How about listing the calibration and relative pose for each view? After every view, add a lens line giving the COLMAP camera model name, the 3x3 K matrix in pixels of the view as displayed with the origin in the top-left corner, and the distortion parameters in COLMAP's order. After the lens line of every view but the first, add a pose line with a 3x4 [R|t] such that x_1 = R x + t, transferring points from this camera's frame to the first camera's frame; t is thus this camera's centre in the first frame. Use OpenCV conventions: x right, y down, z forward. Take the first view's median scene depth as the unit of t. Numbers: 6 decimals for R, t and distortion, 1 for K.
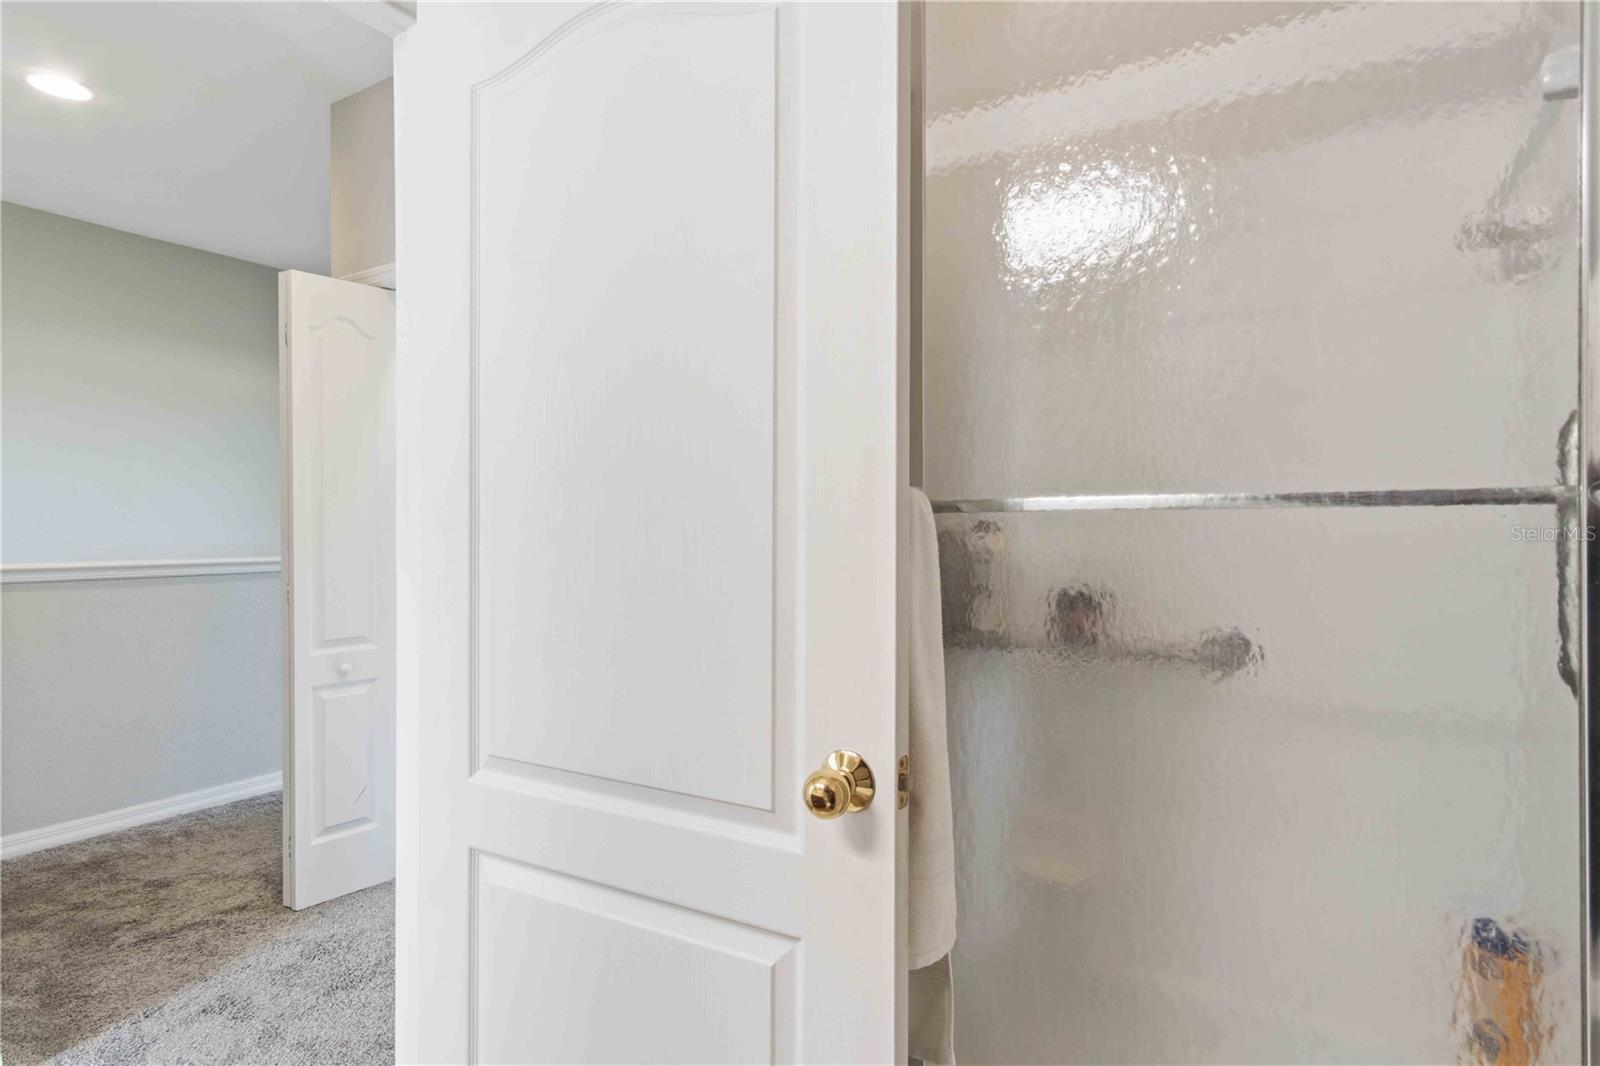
lens RADIAL K [[828.9, 0, 807.0], [0, 828.9, 539.9], [0, 0, 1]] dist [0.002407, 0.000437]
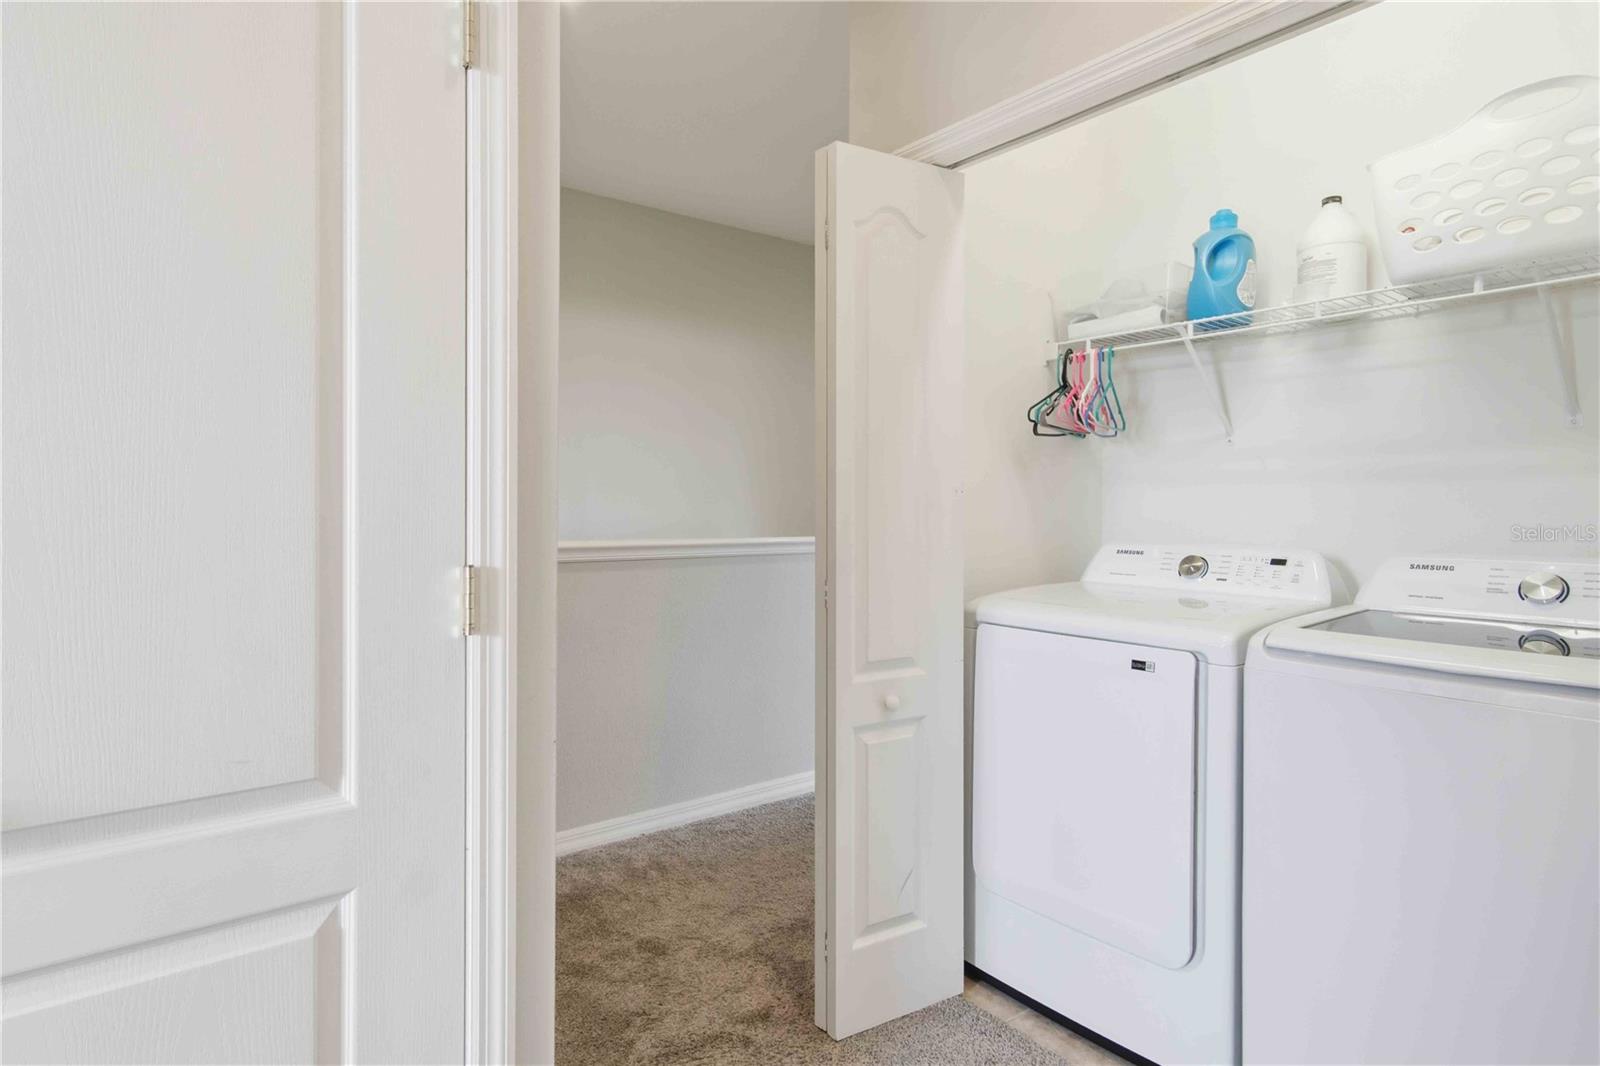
lens RADIAL K [[828.9, 0, 794.2], [0, 828.9, 522.7], [0, 0, 1]] dist [0.002407, 0.000437]
pose [[0.937219, 0.011567, -0.348551, -0.377334], [-0.009958, 0.999930, 0.006408, -0.001978], [0.348600, -0.002535, 0.937268, 0.297912]]
